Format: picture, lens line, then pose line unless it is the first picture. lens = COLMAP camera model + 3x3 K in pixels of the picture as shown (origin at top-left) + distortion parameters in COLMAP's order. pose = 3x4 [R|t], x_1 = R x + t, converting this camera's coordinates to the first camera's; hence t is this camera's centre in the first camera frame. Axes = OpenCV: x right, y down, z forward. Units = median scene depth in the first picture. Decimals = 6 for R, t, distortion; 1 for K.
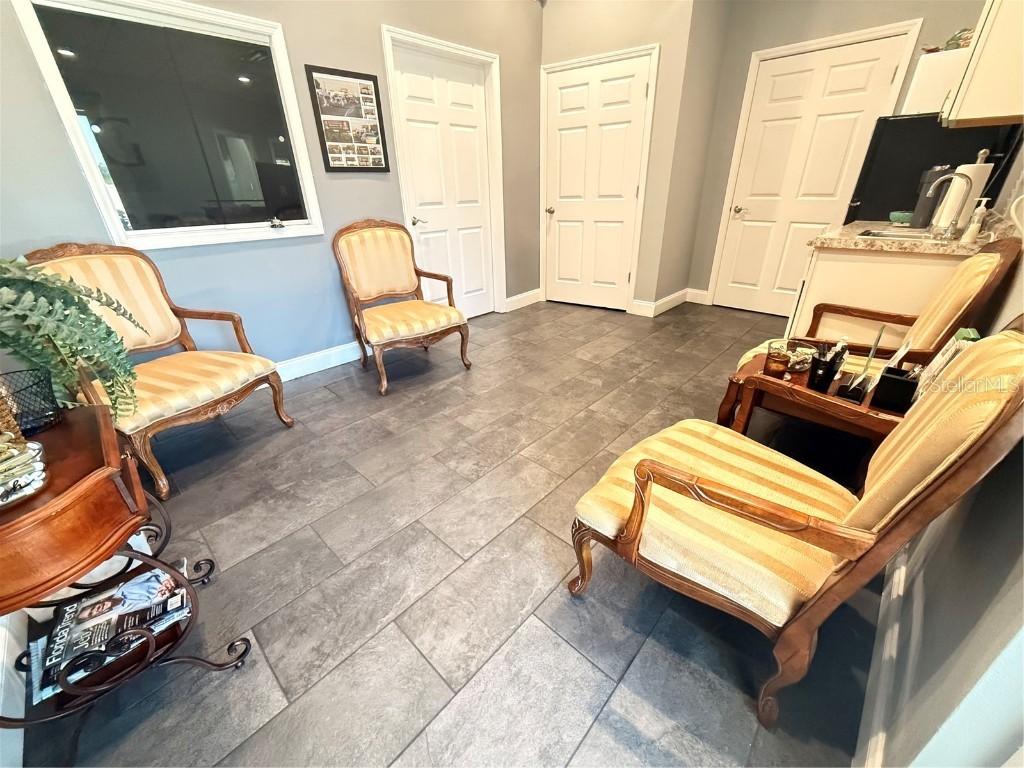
lens RADIAL K [[405.6, 0, 513.7], [0, 405.6, 384.9], [0, 0, 1]] dist [-0.003897, 0.000334]
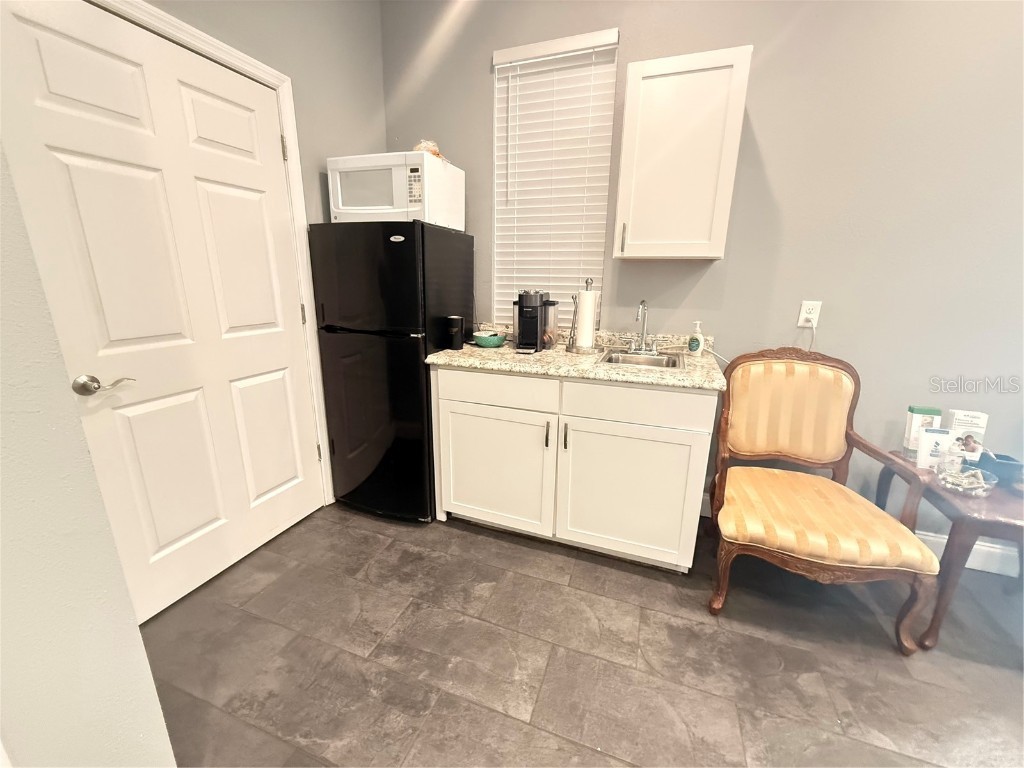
lens RADIAL K [[405.6, 0, 514.6], [0, 405.6, 385.8], [0, 0, 1]] dist [-0.003897, 0.000334]
pose [[-0.398851, -0.225734, 0.888798, 0.162614], [0.397414, 0.830931, 0.389378, -0.626106], [-0.826426, 0.508525, -0.241708, 1.163378]]
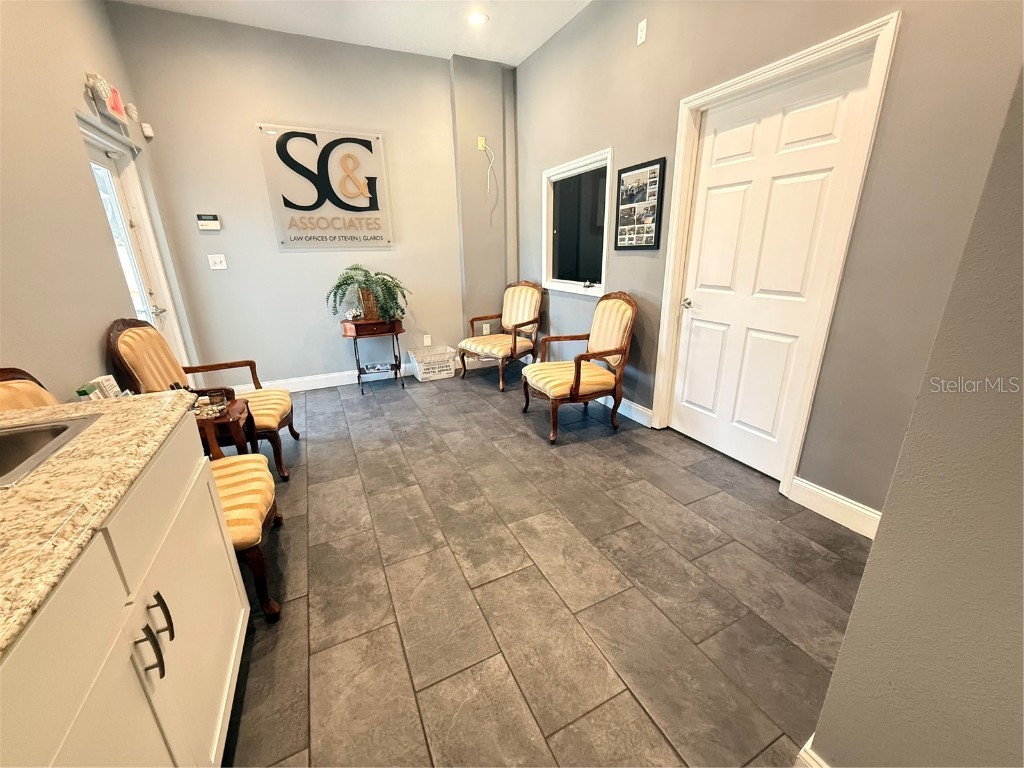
lens RADIAL K [[405.6, 0, 512.0], [0, 405.6, 383.7], [0, 0, 1]] dist [-0.003897, 0.000334]
pose [[-0.354022, 0.319611, -0.878930, 0.845112], [-0.388234, 0.804770, 0.449020, -0.642011], [0.850848, 0.500194, -0.160822, 1.156351]]
